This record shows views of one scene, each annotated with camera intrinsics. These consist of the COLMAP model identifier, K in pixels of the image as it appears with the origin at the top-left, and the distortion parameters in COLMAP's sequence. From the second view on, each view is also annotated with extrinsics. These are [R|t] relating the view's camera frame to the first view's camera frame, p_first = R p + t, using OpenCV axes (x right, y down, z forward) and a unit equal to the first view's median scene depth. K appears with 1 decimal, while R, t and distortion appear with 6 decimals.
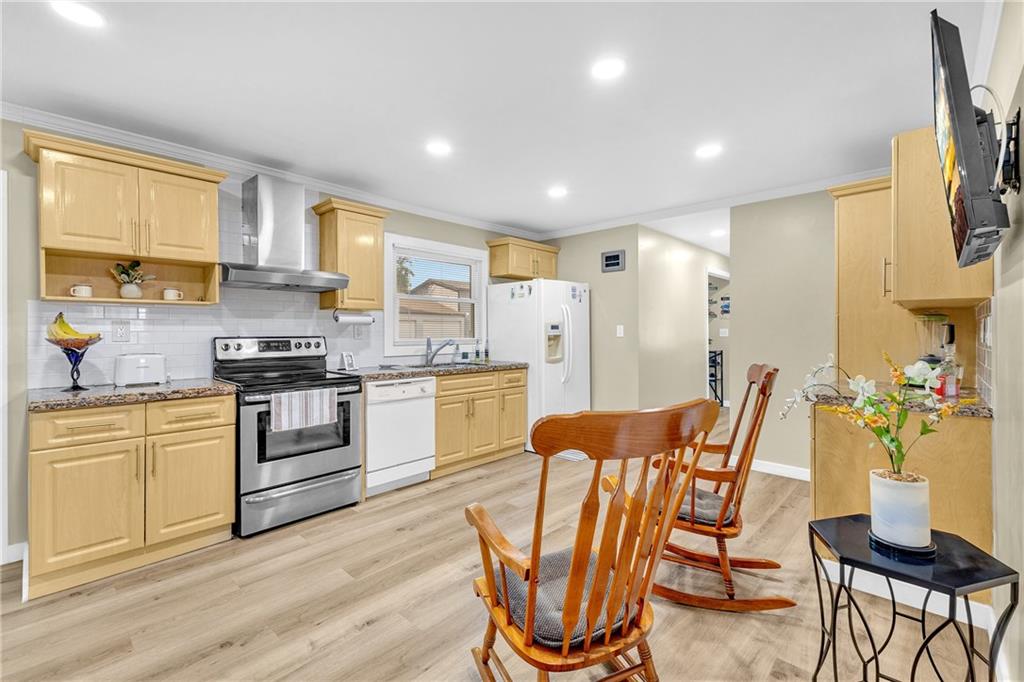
lens RADIAL K [[446.4, 0, 518.0], [0, 446.4, 332.9], [0, 0, 1]] dist [0.012102, -0.002758]
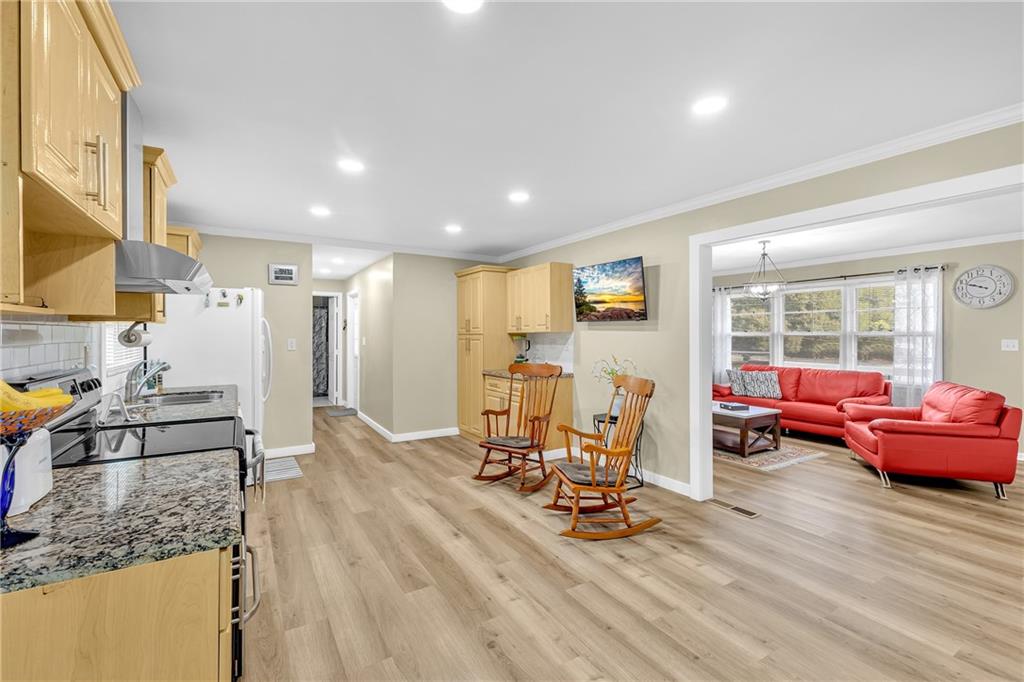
lens RADIAL K [[446.4, 0, 517.6], [0, 446.4, 333.1], [0, 0, 1]] dist [0.012102, -0.002758]
pose [[0.265249, 0.002424, 0.964177, -1.049193], [0.004115, 0.999985, -0.003646, -0.041040], [-0.964171, 0.004935, 0.265235, 0.398650]]
